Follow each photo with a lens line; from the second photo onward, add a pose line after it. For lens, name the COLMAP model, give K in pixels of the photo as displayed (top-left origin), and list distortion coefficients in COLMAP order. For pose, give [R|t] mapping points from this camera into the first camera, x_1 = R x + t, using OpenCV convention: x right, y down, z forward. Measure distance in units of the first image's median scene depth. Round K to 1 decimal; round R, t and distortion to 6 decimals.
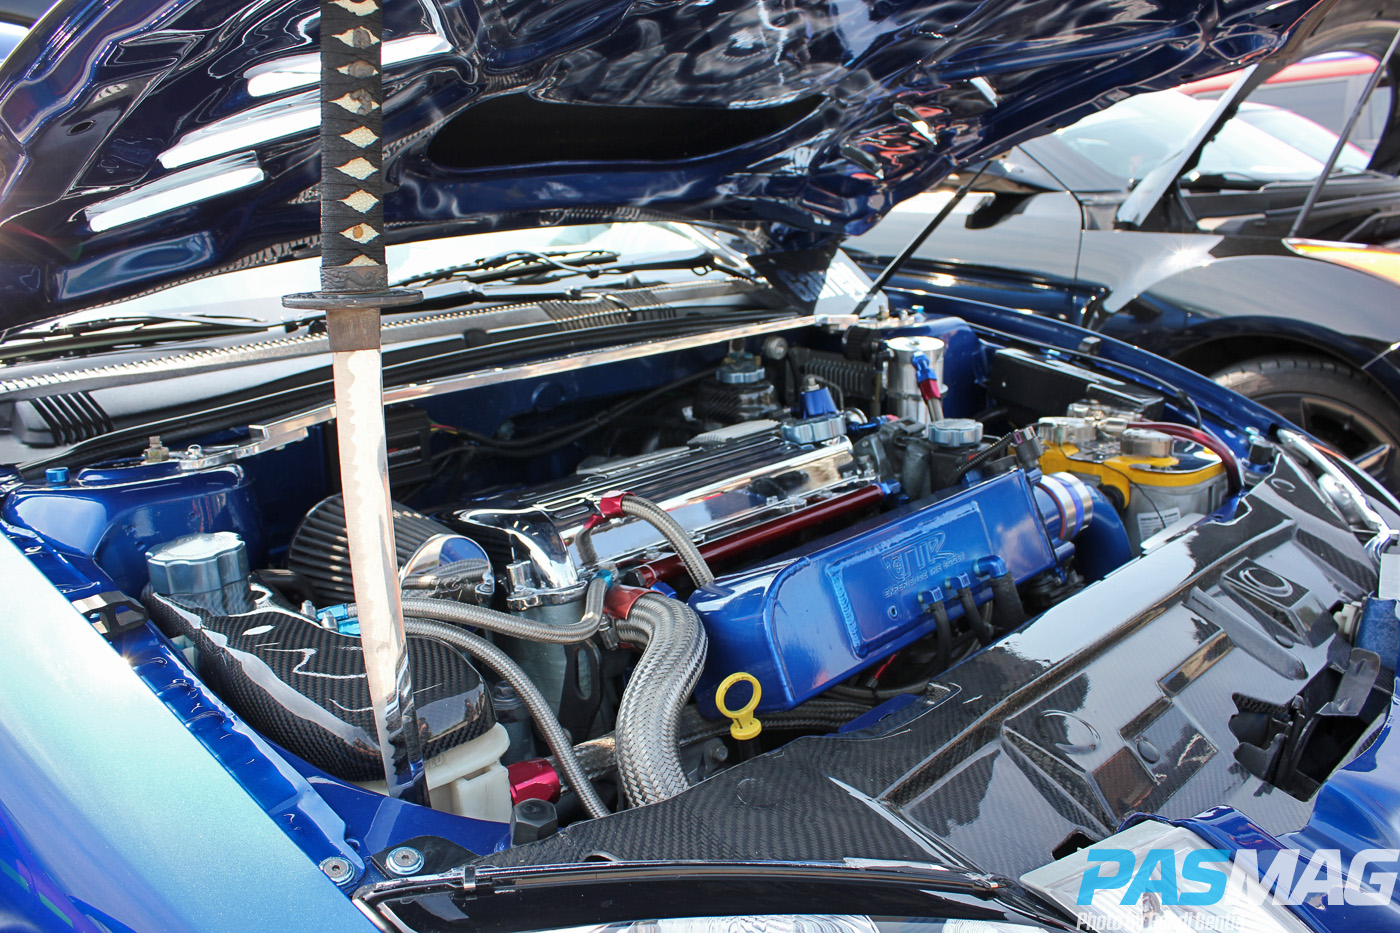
lens RADIAL K [[1146.5, 0, 700.0], [0, 1146.5, 466.5], [0, 0, 1]] dist [-0.157410, 0.136493]
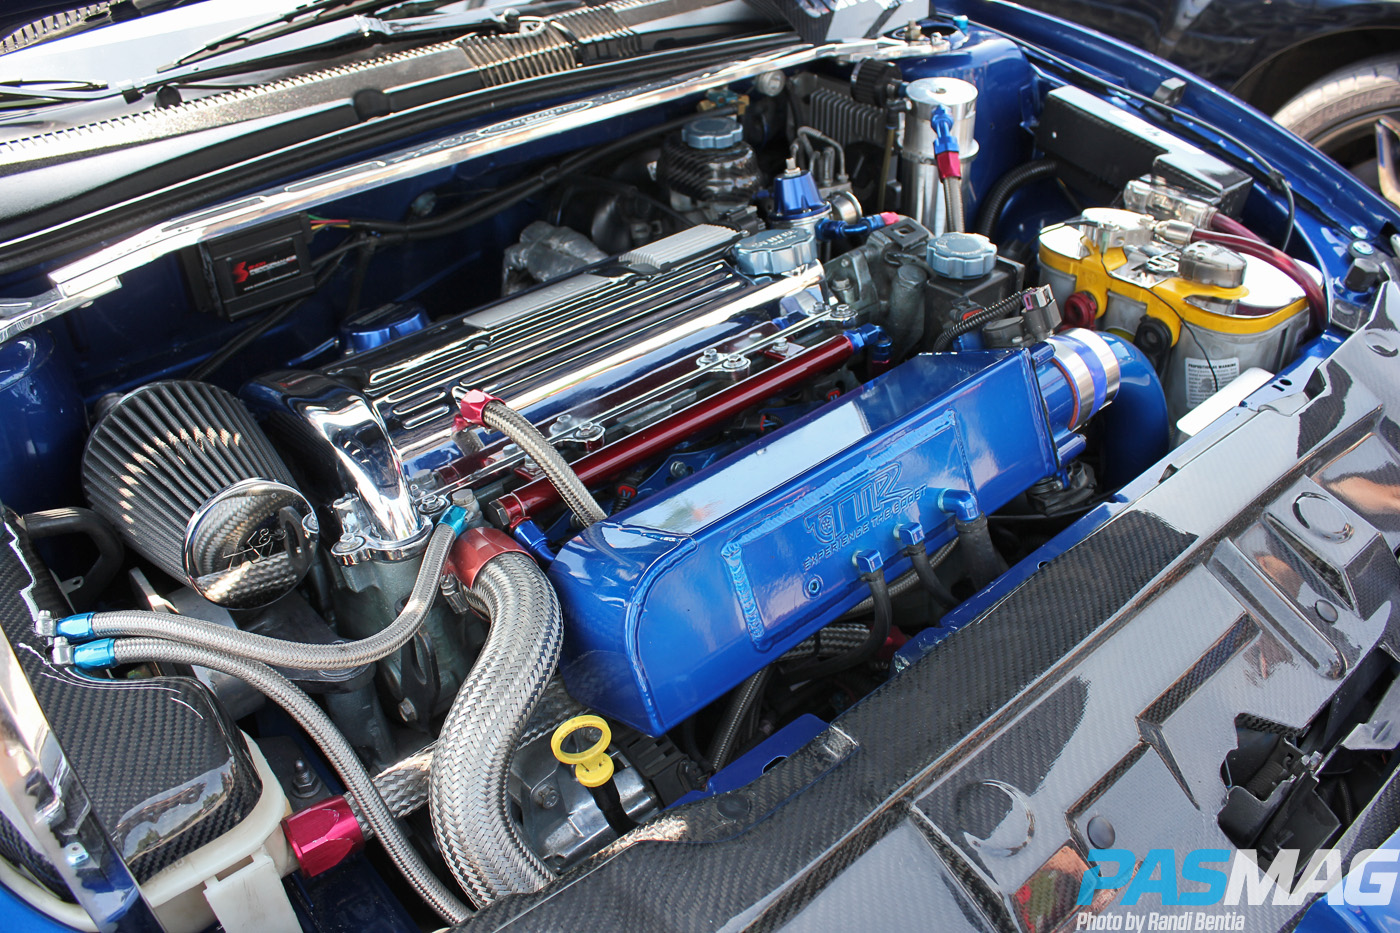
lens RADIAL K [[1146.5, 0, 700.0], [0, 1146.5, 466.5], [0, 0, 1]] dist [-0.157410, 0.136493]
pose [[0.997355, 0.042718, -0.058805, 0.092486], [-0.019831, 0.938291, 0.345276, -0.150432], [0.069925, -0.343197, 0.936657, 0.198539]]
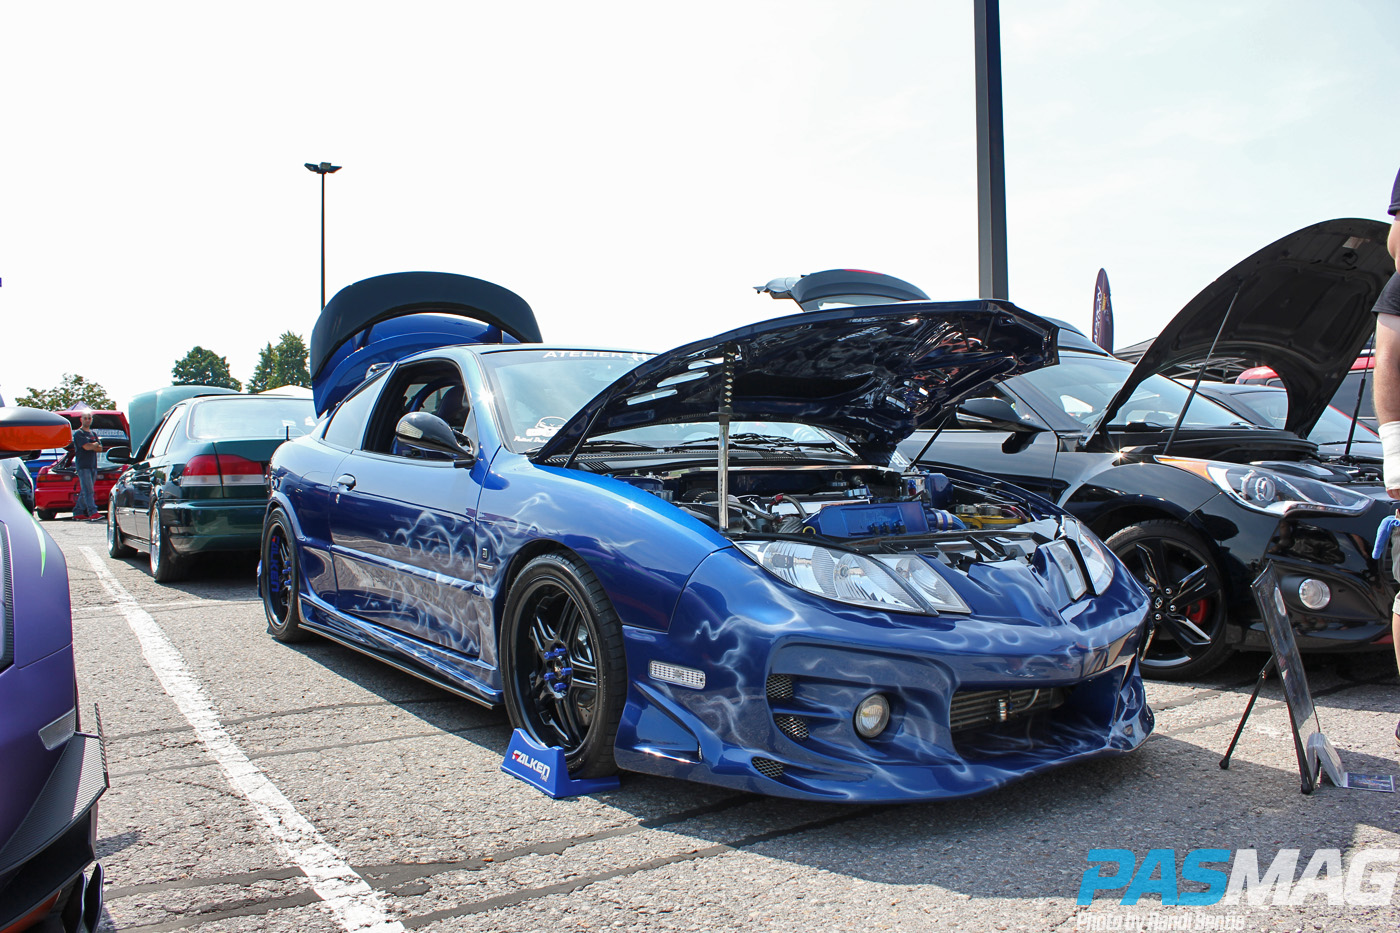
lens RADIAL K [[1146.5, 0, 700.0], [0, 1146.5, 466.5], [0, 0, 1]] dist [-0.157410, 0.136493]
pose [[0.983491, 0.045322, -0.175190, 0.191406], [-0.084127, 0.971660, -0.220908, 0.494016], [0.160213, 0.231999, 0.959431, -1.554200]]
